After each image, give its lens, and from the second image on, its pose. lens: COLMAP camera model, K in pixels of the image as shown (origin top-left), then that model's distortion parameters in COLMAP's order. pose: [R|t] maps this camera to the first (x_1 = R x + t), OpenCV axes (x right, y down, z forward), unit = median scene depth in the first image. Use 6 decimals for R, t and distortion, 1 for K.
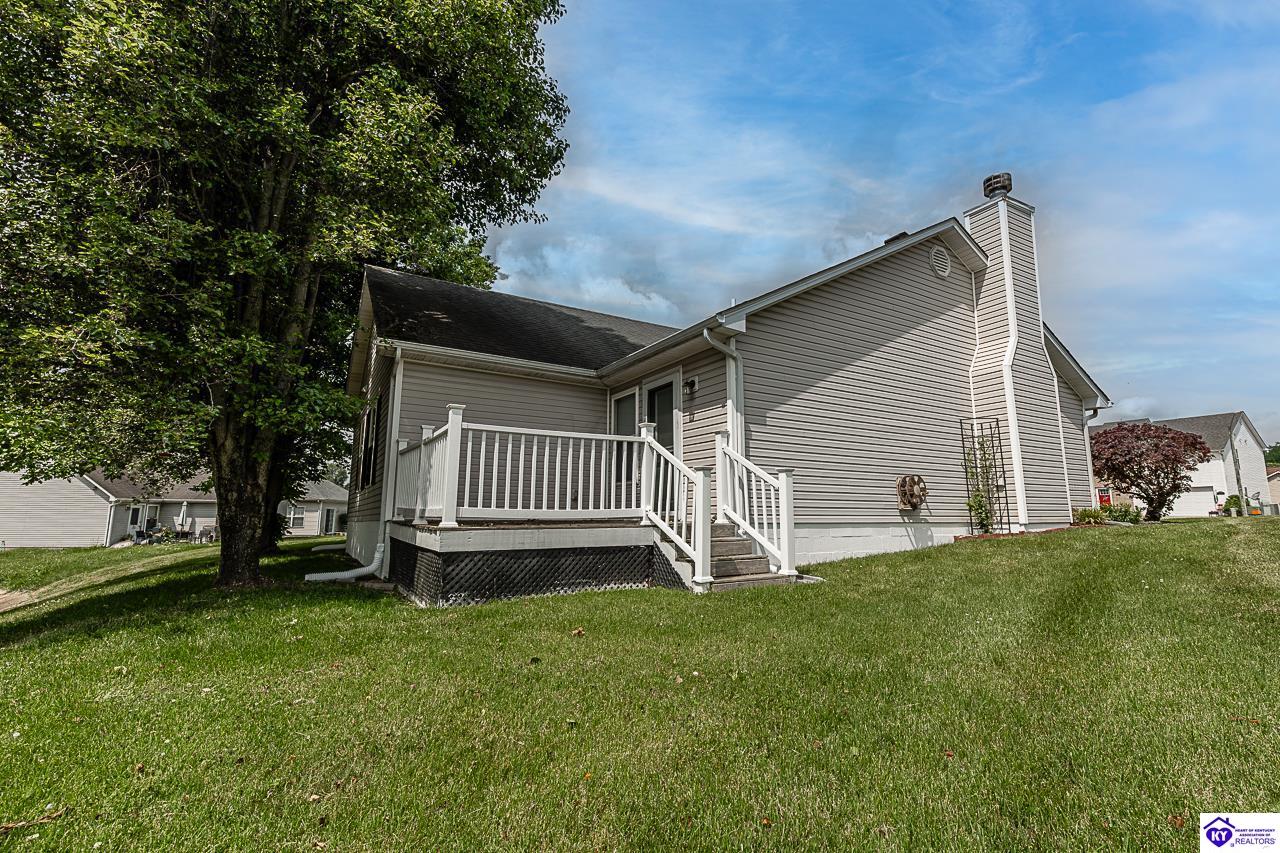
lens RADIAL K [[572.6, 0, 640.0], [0, 572.6, 426.5], [0, 0, 1]] dist [-0.000468, 0.000008]
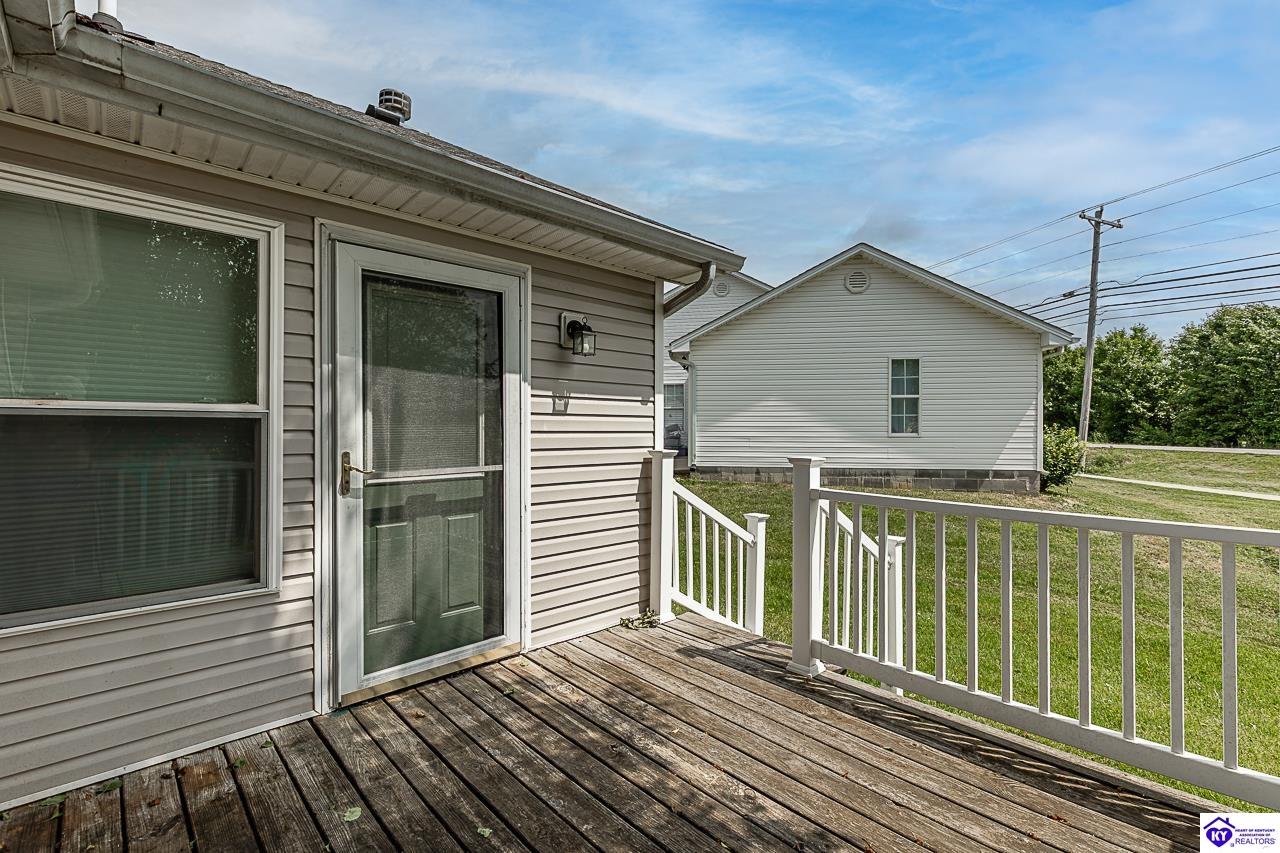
lens RADIAL K [[572.6, 0, 640.0], [0, 572.6, 426.5], [0, 0, 1]] dist [-0.000468, 0.000008]
pose [[-0.213230, -0.002421, 0.976999, -0.344317], [-0.152133, 0.987881, -0.030755, 0.004690], [-0.965085, -0.155192, -0.211015, 1.030674]]
